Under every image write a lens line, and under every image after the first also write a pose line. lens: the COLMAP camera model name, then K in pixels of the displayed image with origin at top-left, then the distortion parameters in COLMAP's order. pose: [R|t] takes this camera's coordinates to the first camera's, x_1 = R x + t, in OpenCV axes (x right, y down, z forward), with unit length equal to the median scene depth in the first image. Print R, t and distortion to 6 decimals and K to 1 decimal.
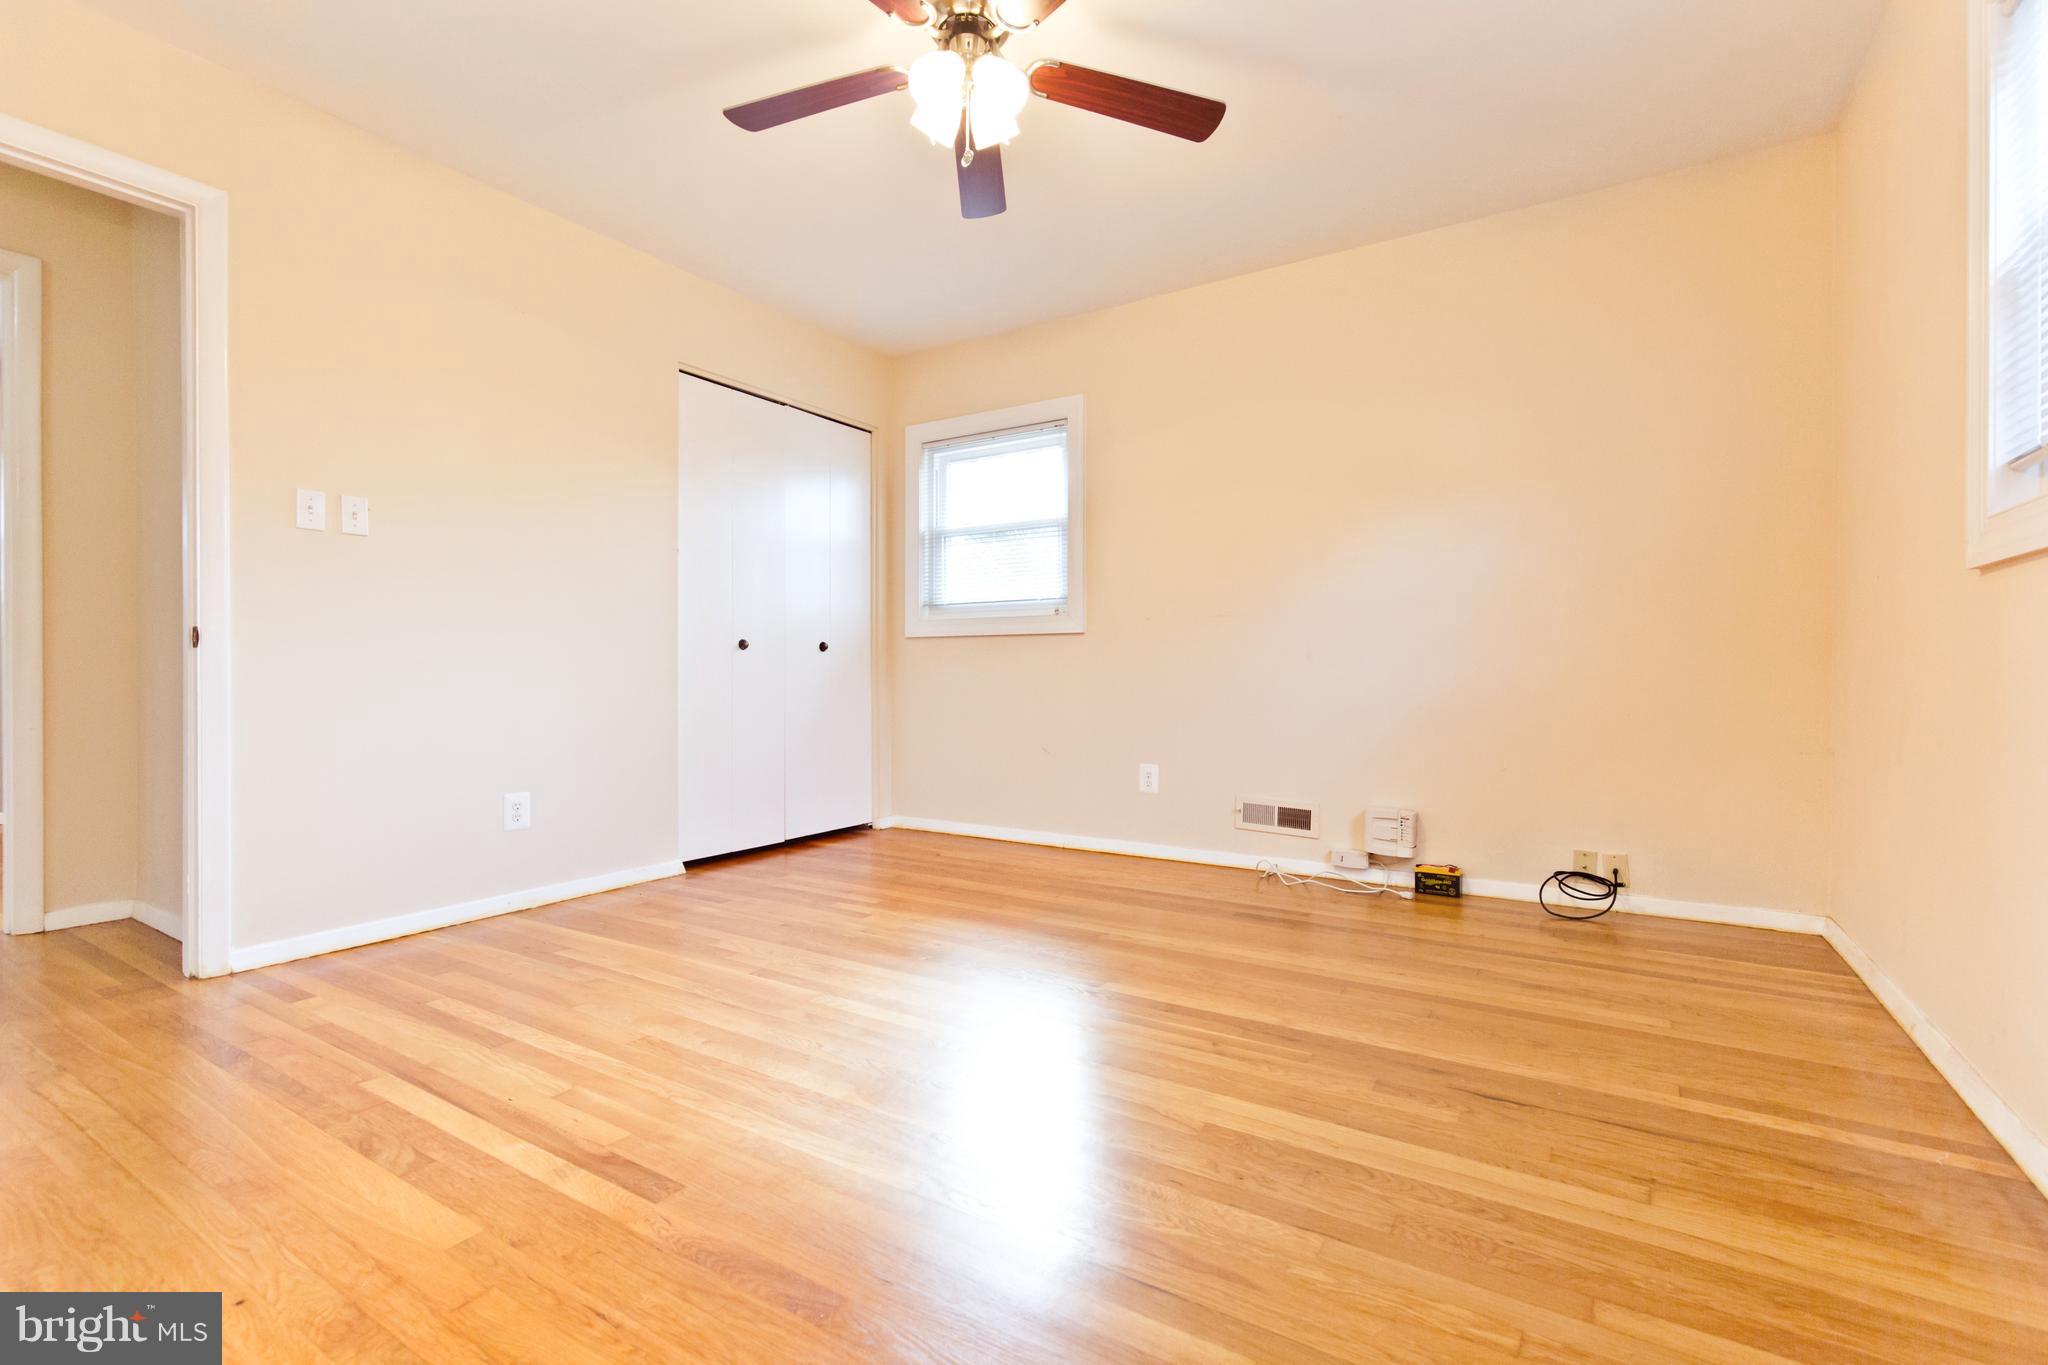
lens RADIAL K [[914.8, 0, 1030.7], [0, 914.8, 677.7], [0, 0, 1]] dist [-0.000872, -0.000484]
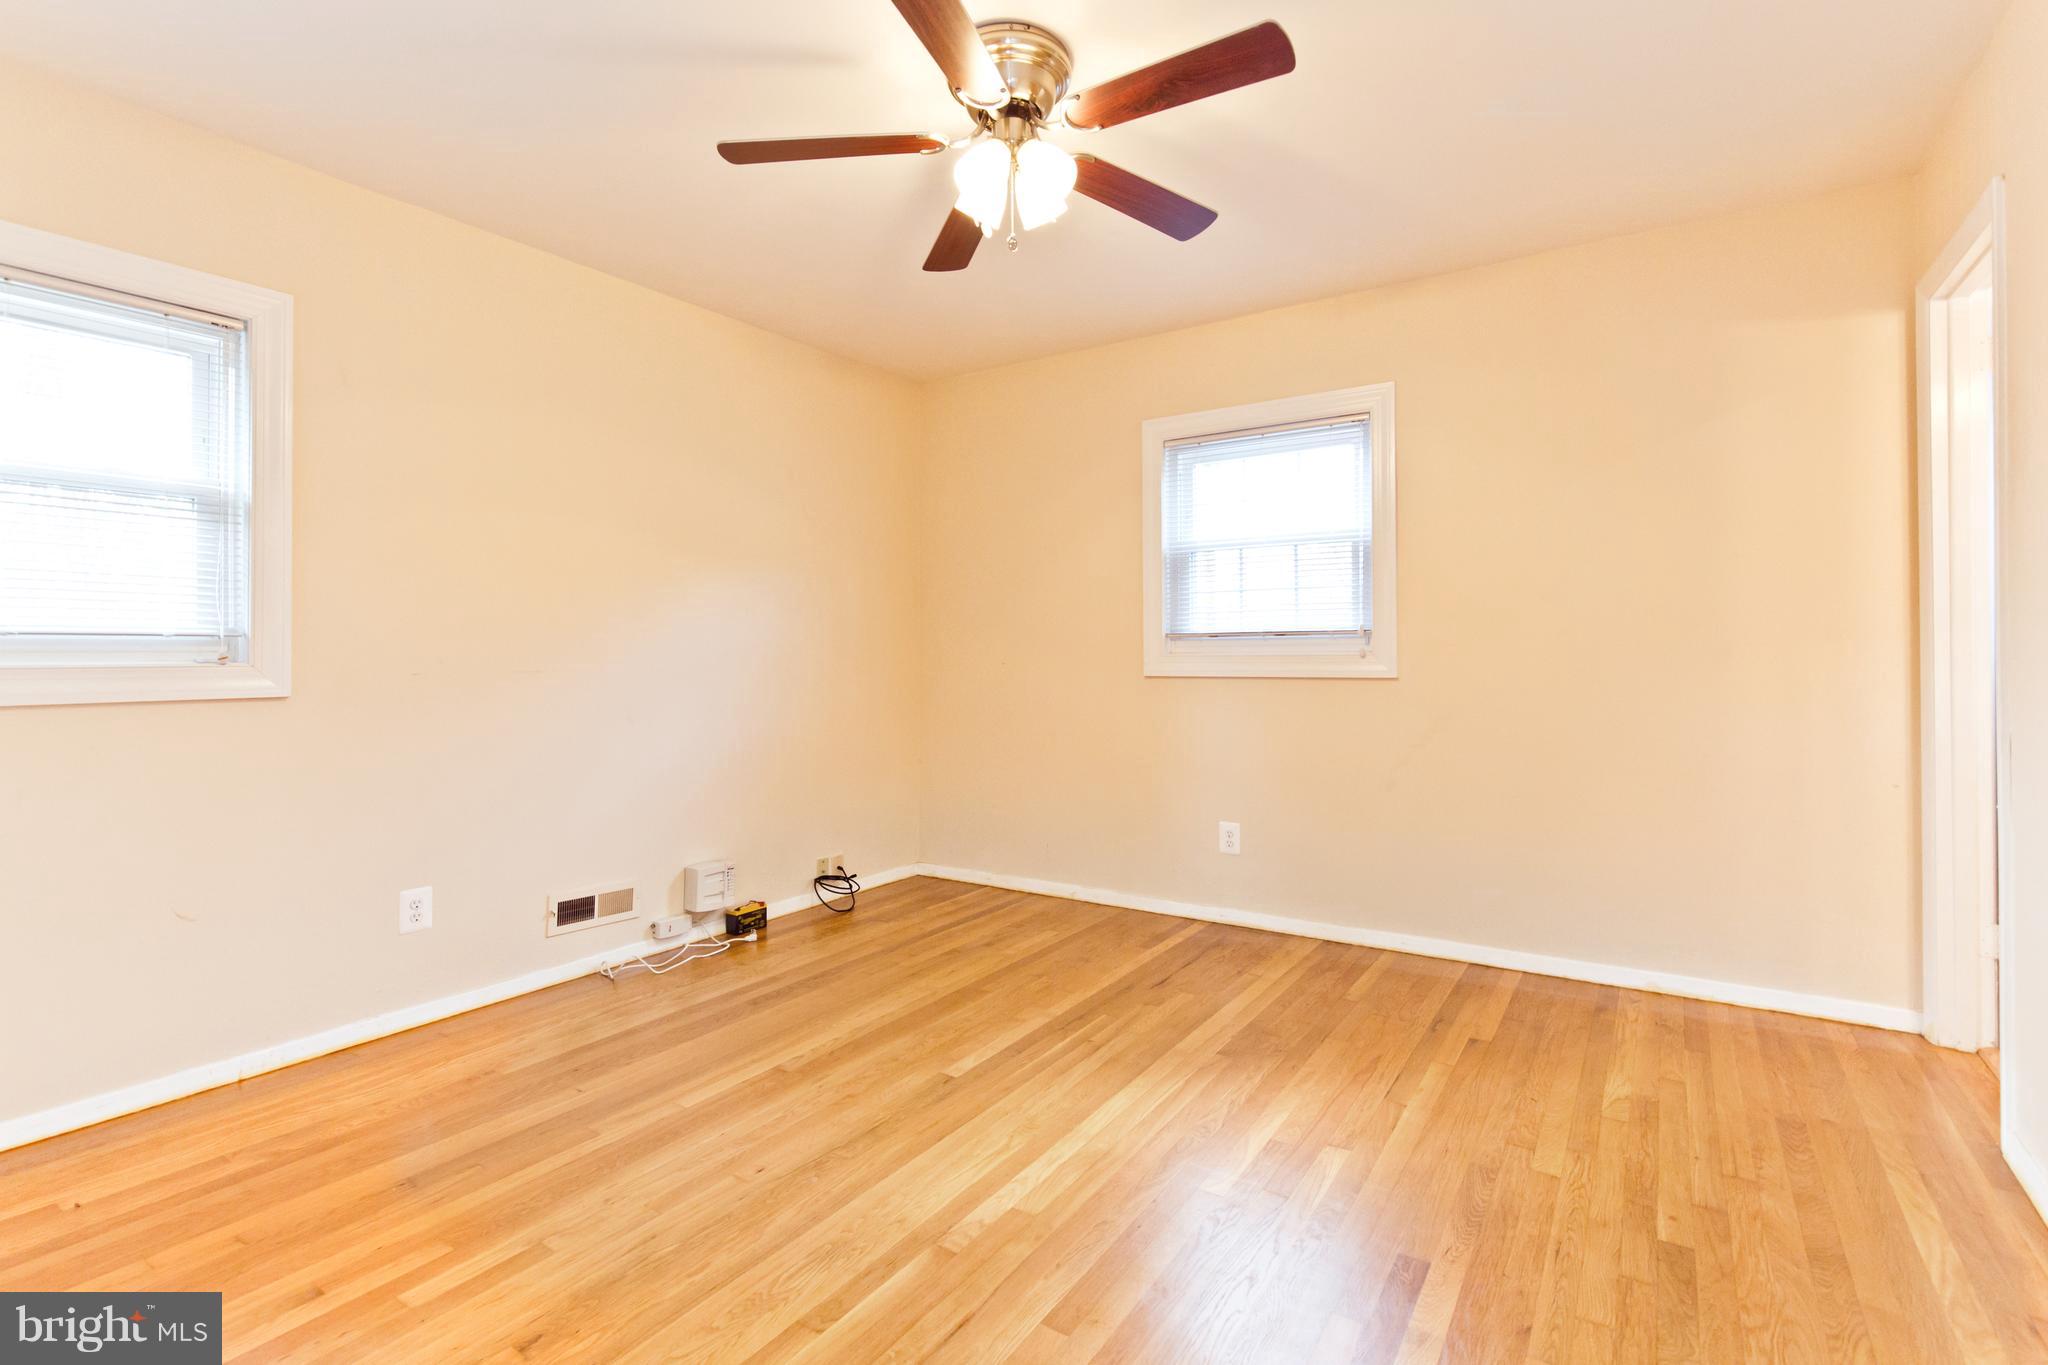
lens RADIAL K [[949.5, 0, 1043.8], [0, 949.5, 610.8], [0, 0, 1]] dist [0.000397, -0.000036]
pose [[0.017711, 0.041897, 0.998965, -1.150356], [0.012402, 0.999036, -0.042120, -0.155261], [-0.999766, 0.013135, 0.017174, 1.001337]]
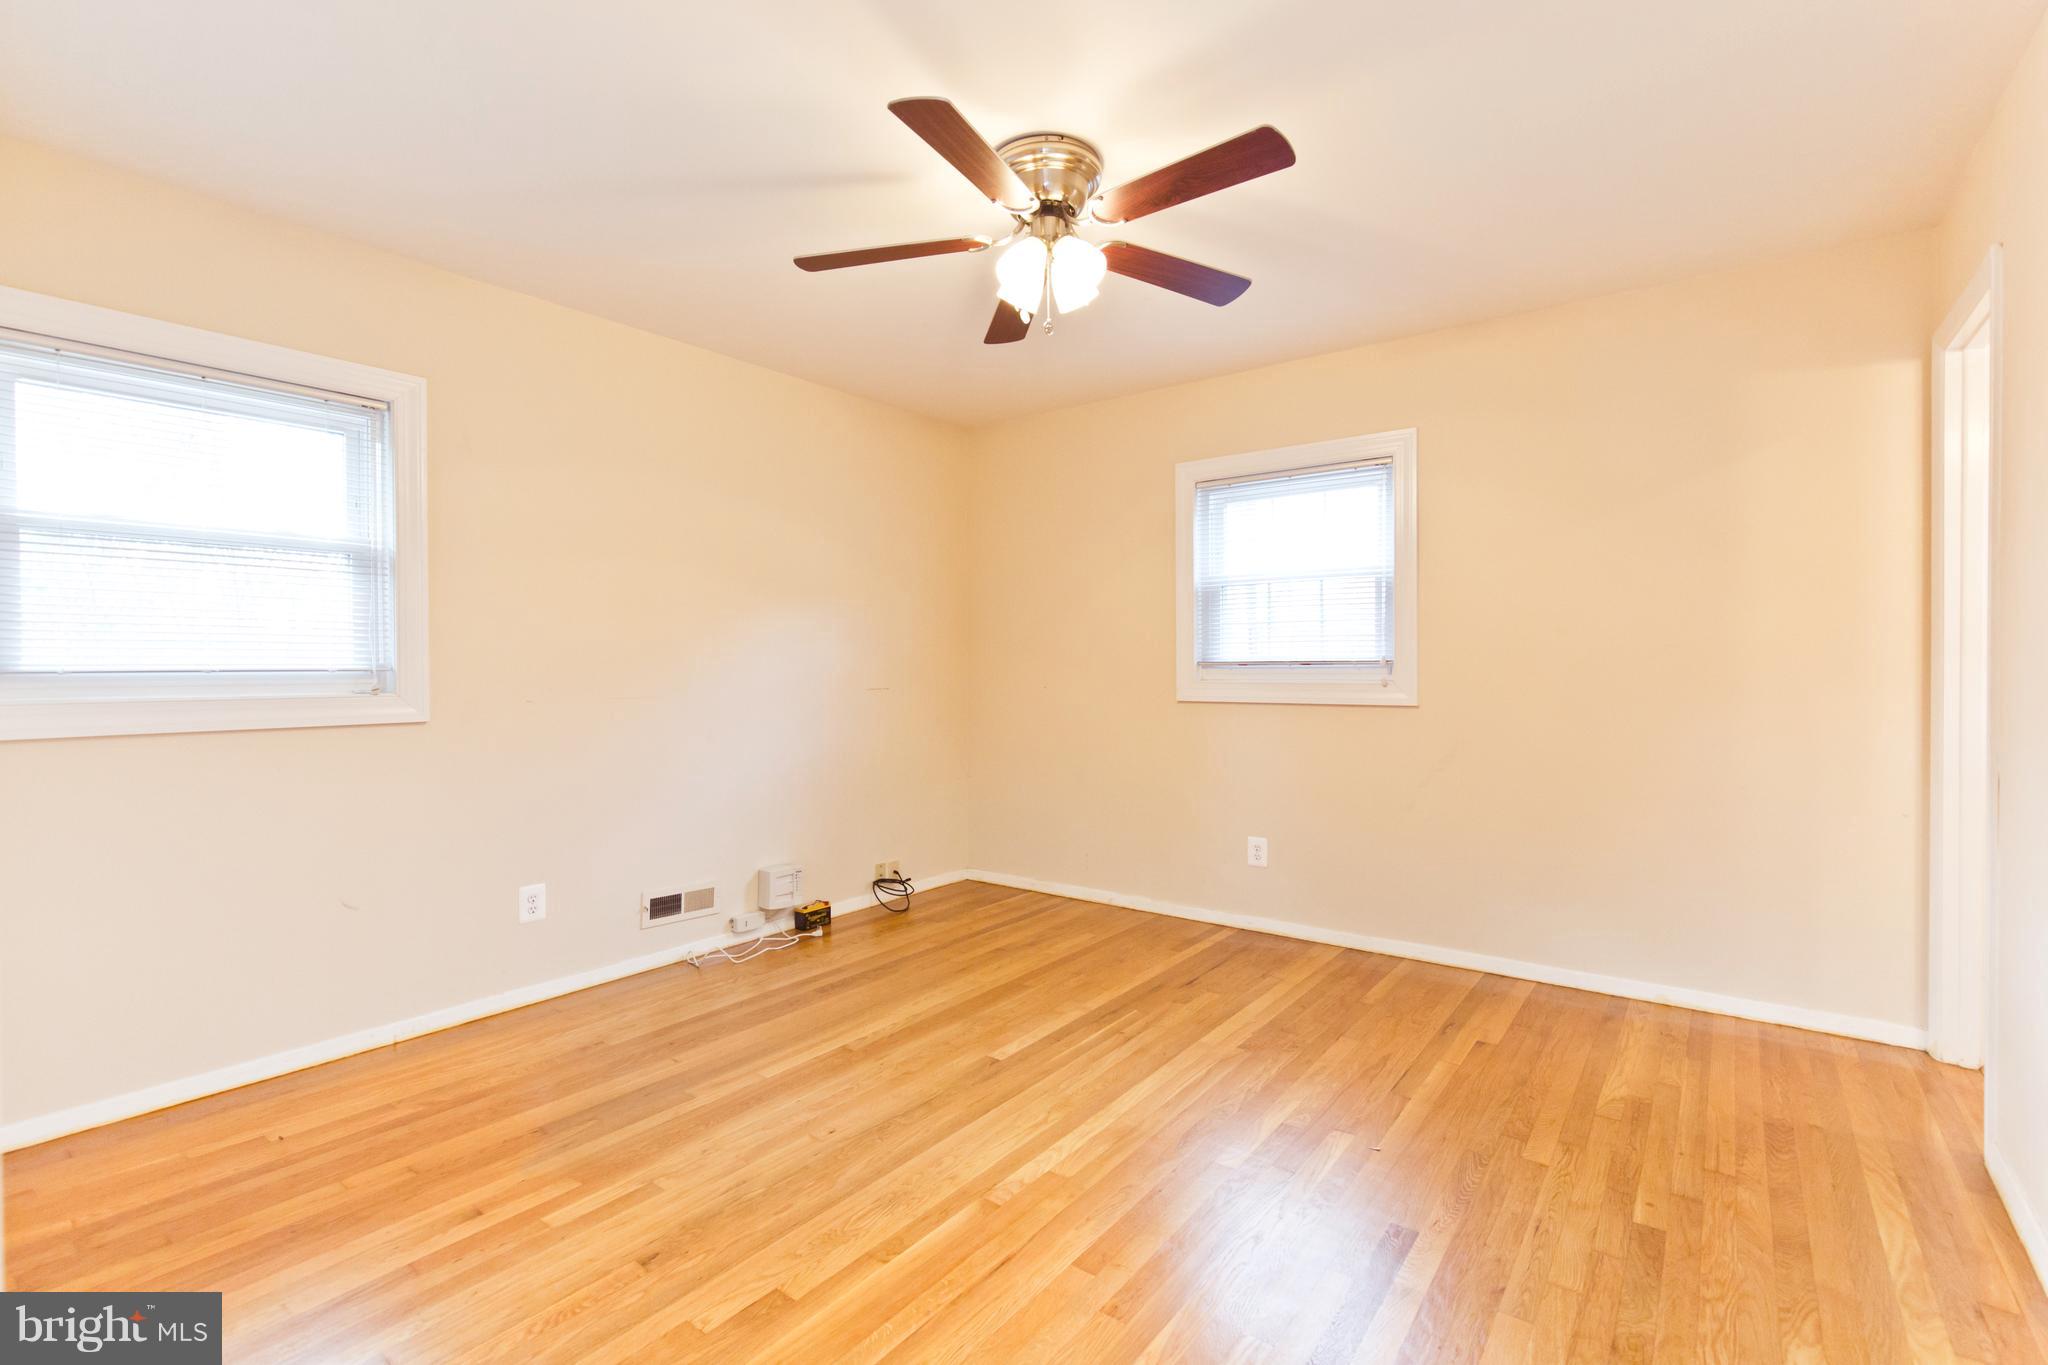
lens RADIAL K [[926.2, 0, 1027.1], [0, 926.2, 677.8], [0, 0, 1]] dist [0.000861, -0.000002]
pose [[0.084486, -0.015867, 0.996298, -1.224901], [0.008912, 0.999845, 0.015167, -0.179706], [-0.996385, 0.007597, 0.084615, 0.988402]]
